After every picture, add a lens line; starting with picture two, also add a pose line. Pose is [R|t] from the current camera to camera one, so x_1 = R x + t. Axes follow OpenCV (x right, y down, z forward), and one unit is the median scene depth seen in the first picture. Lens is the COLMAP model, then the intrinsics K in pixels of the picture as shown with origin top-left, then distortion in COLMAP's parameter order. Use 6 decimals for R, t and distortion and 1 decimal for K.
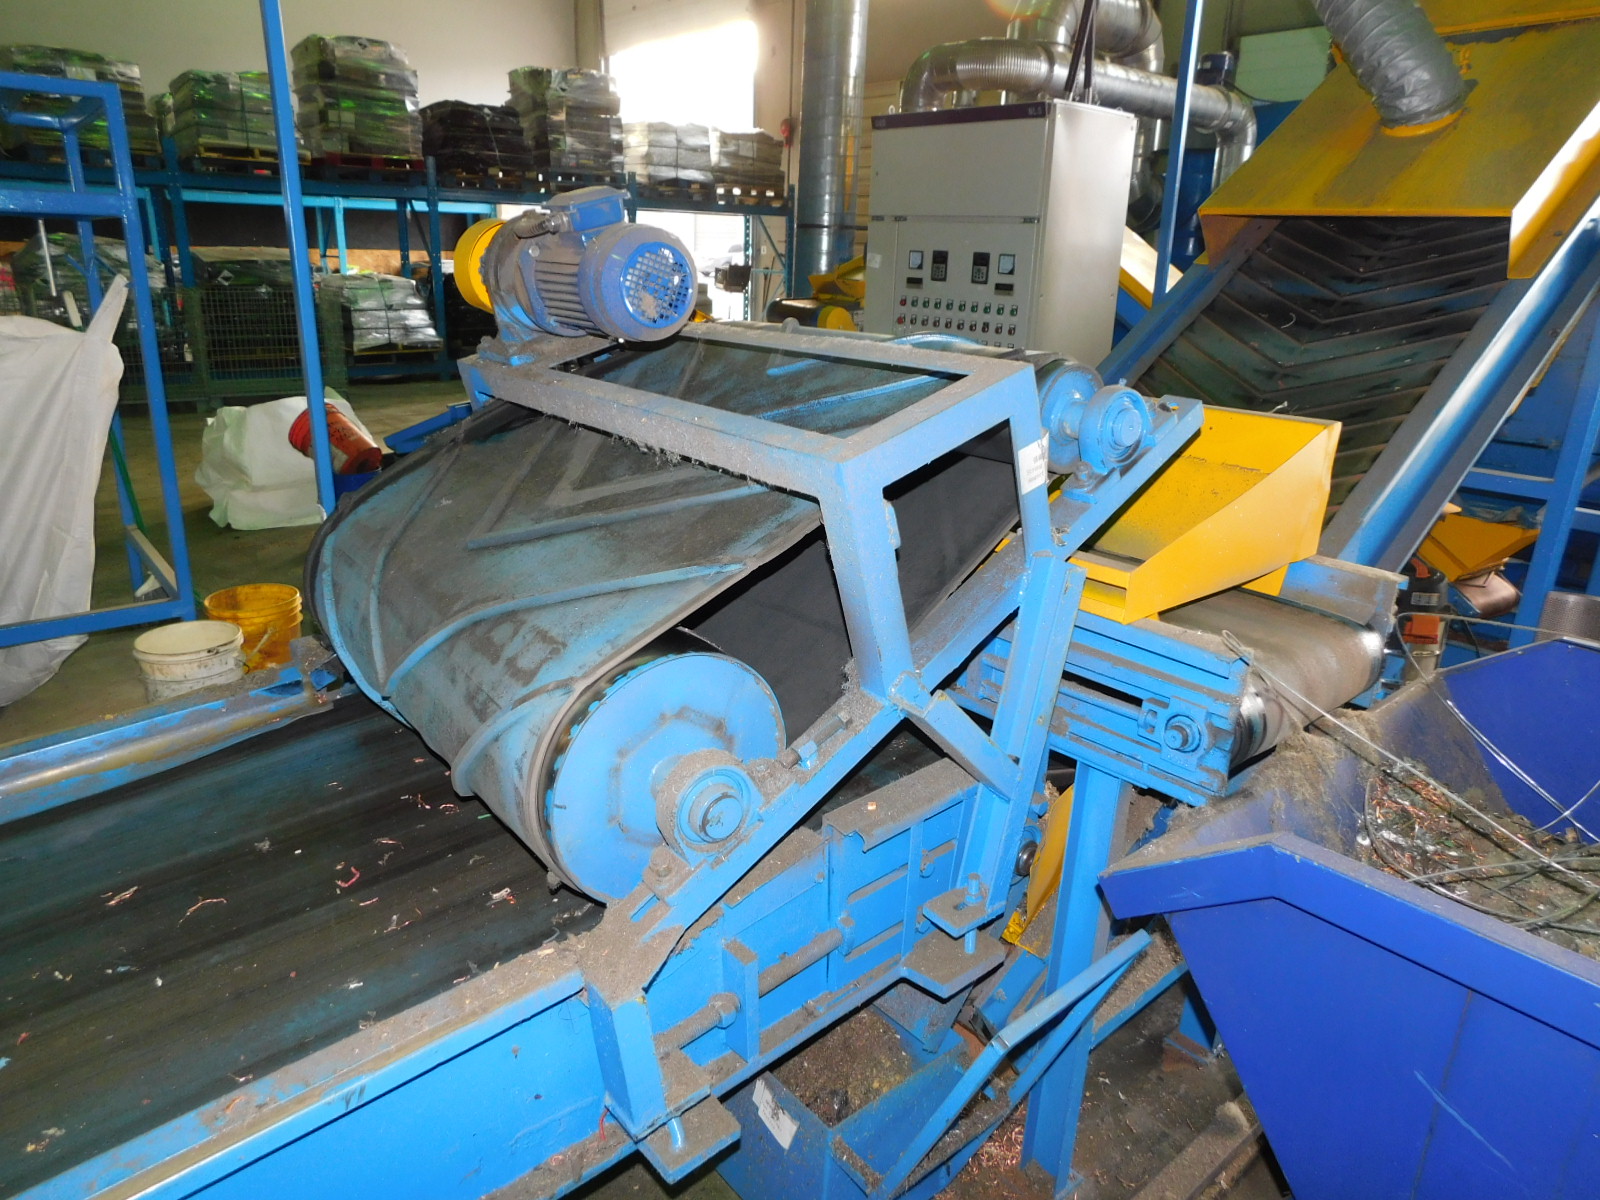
lens RADIAL K [[1056.7, 0, 802.8], [0, 1056.7, 594.2], [0, 0, 1]] dist [-0.075671, 0.064068]
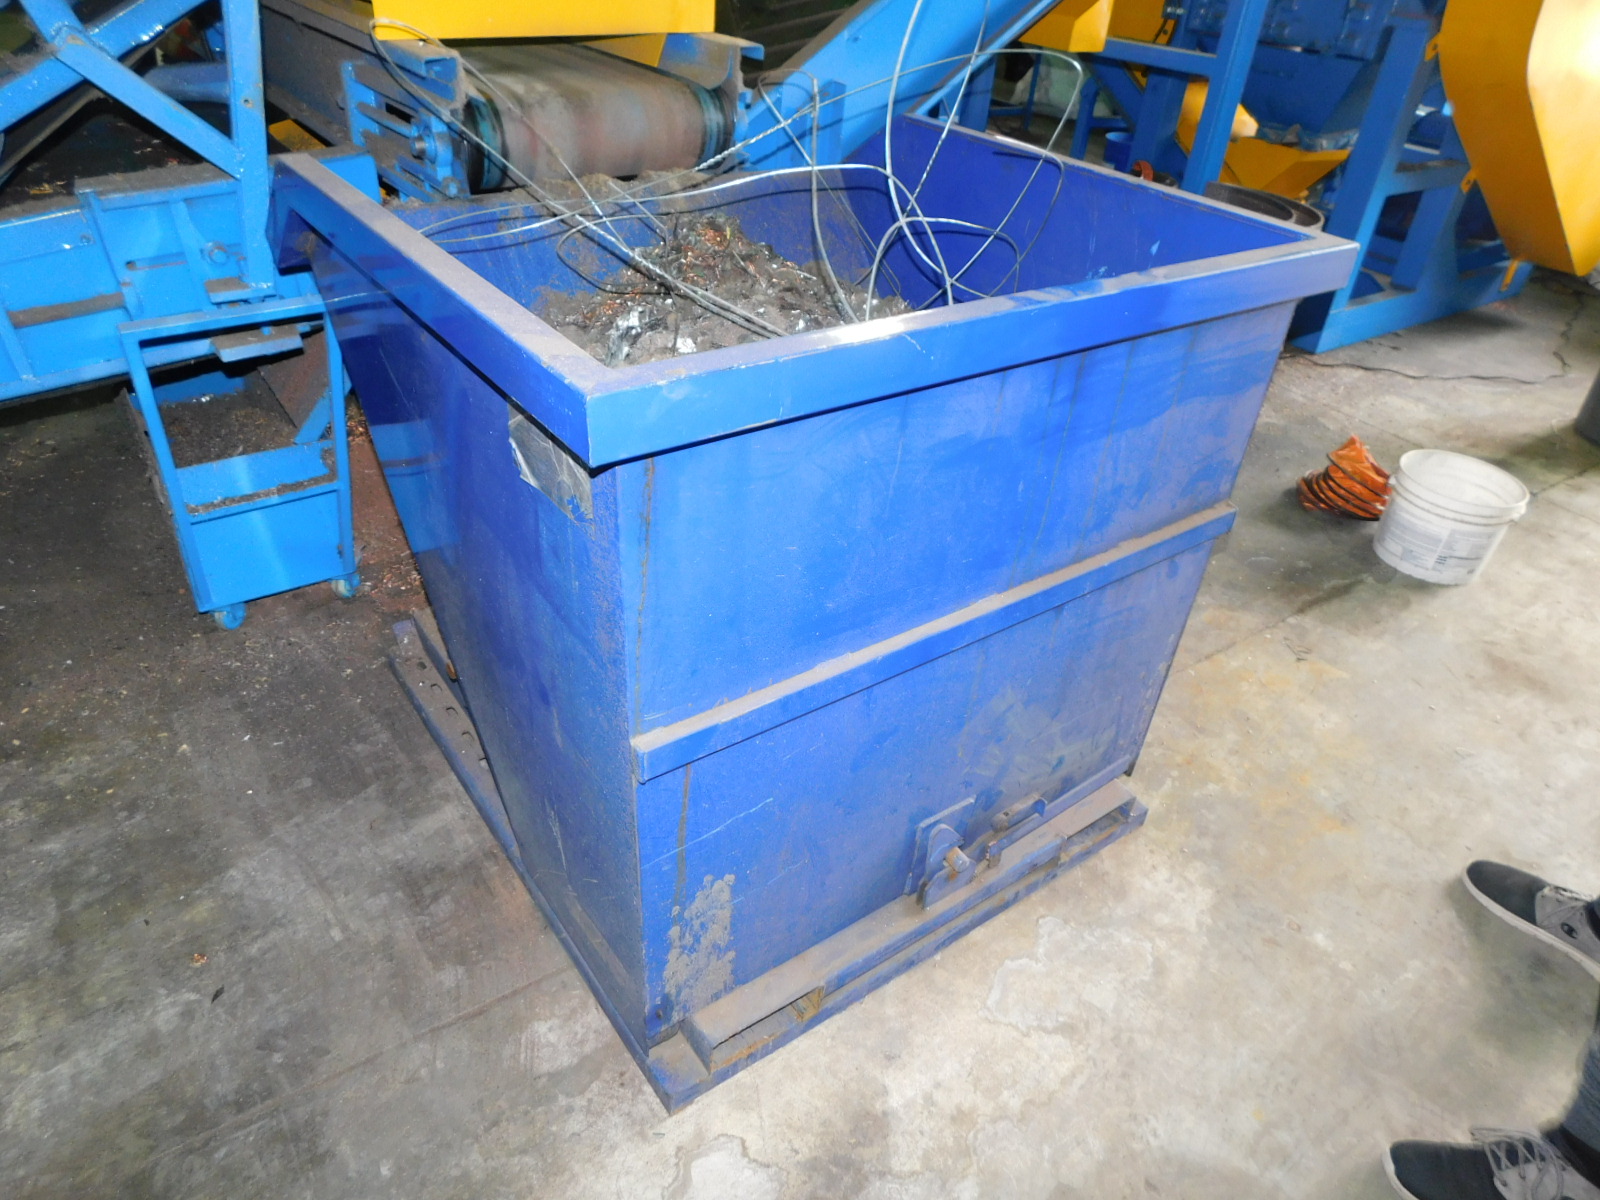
lens RADIAL K [[1056.7, 0, 802.8], [0, 1056.7, 594.2], [0, 0, 1]] dist [-0.075671, 0.064068]
pose [[0.996712, 0.070100, -0.040633, 0.122509], [-0.056474, 0.960635, 0.272012, 0.039510], [0.058102, -0.268823, 0.961435, -0.026446]]
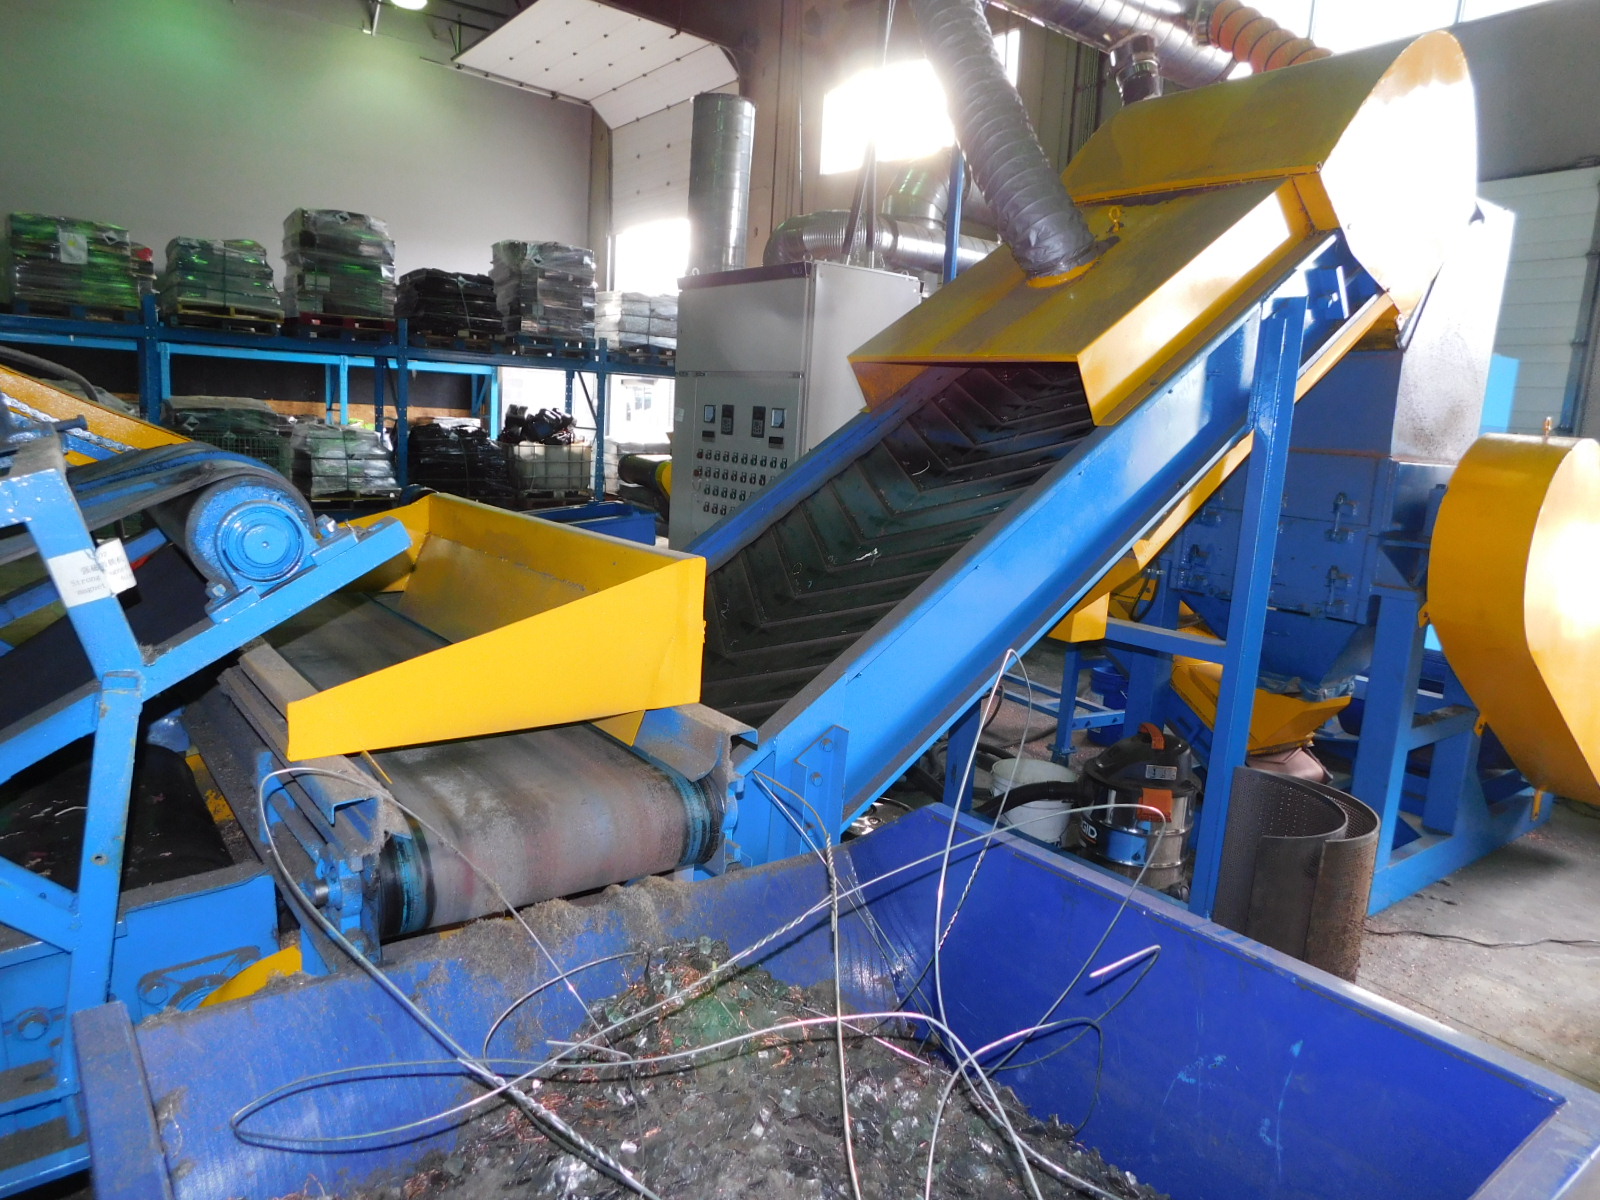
lens RADIAL K [[1056.7, 0, 802.8], [0, 1056.7, 594.2], [0, 0, 1]] dist [-0.075671, 0.064068]
pose [[0.998492, 0.032088, -0.044547, 0.114569], [-0.038555, 0.987494, -0.152872, 0.001070], [0.039085, 0.154359, 0.987241, 0.016033]]
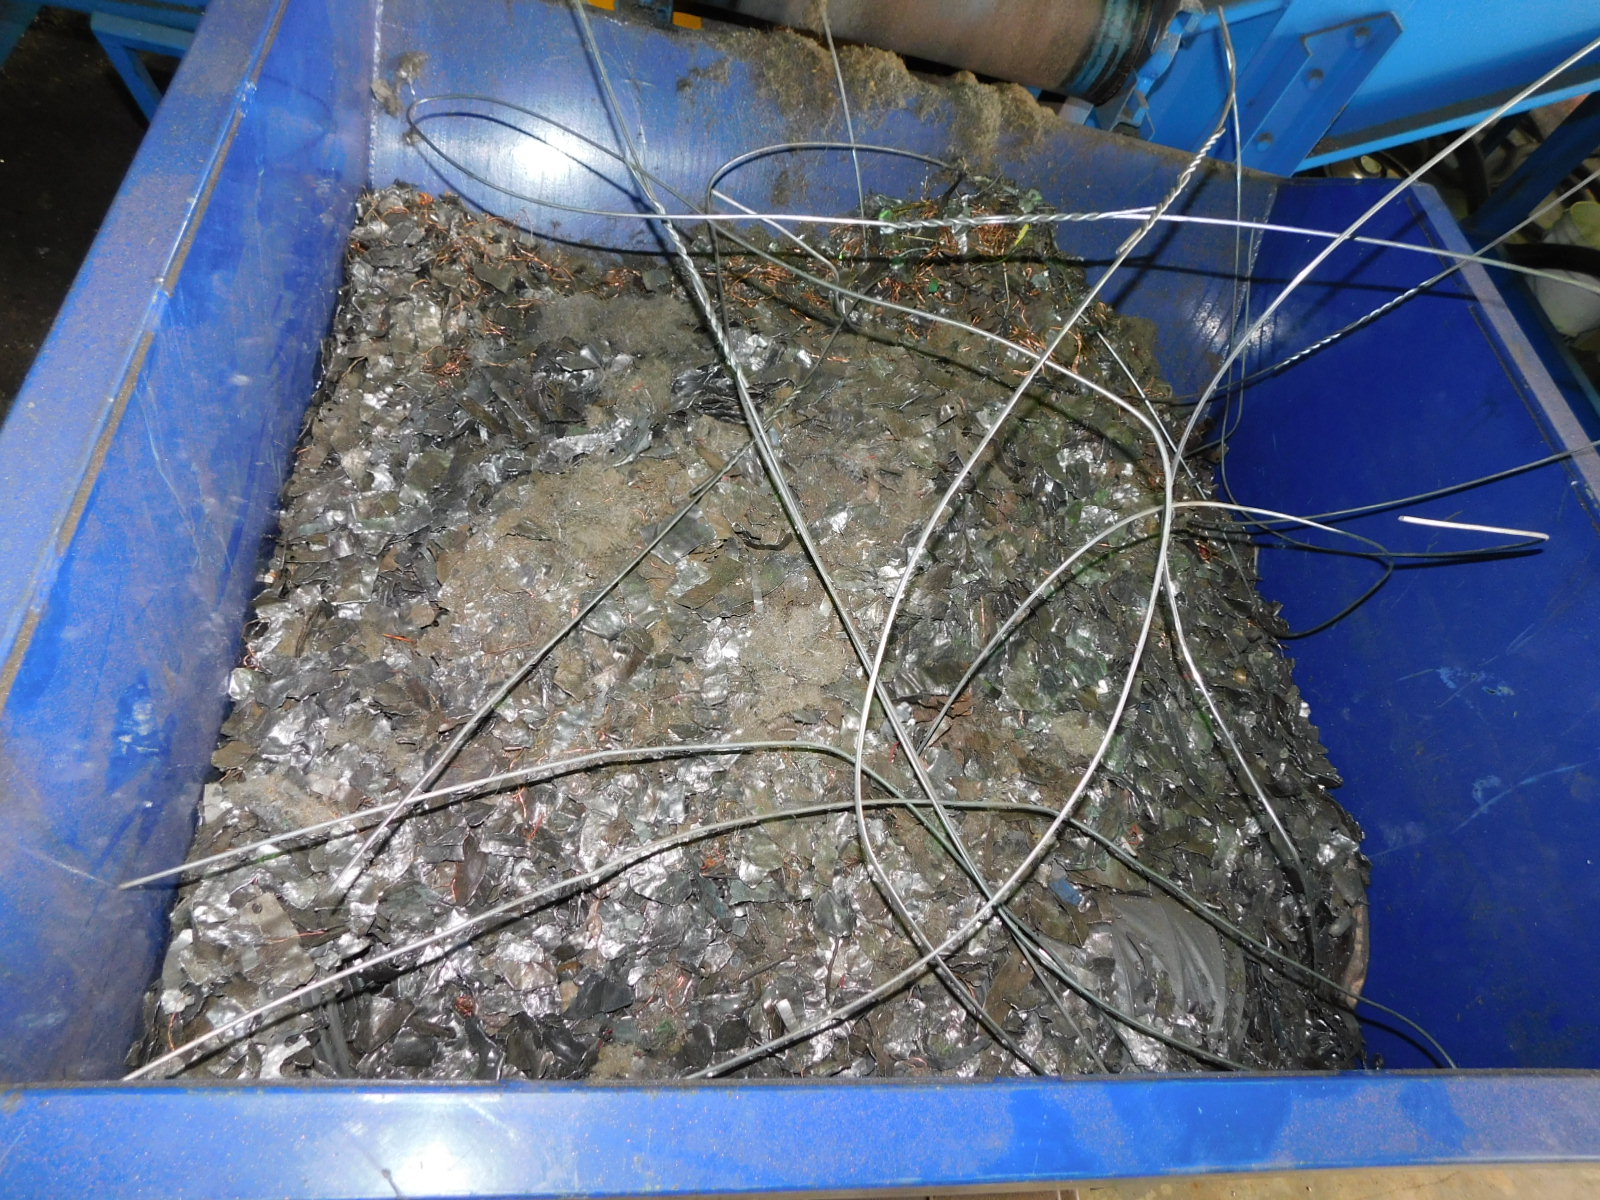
lens RADIAL K [[1056.7, 0, 802.8], [0, 1056.7, 594.2], [0, 0, 1]] dist [-0.075671, 0.064068]
pose [[0.772108, 0.607395, -0.186871, 0.123928], [-0.415973, 0.705361, 0.573962, 0.002523], [0.480433, -0.365428, 0.797275, 0.046921]]
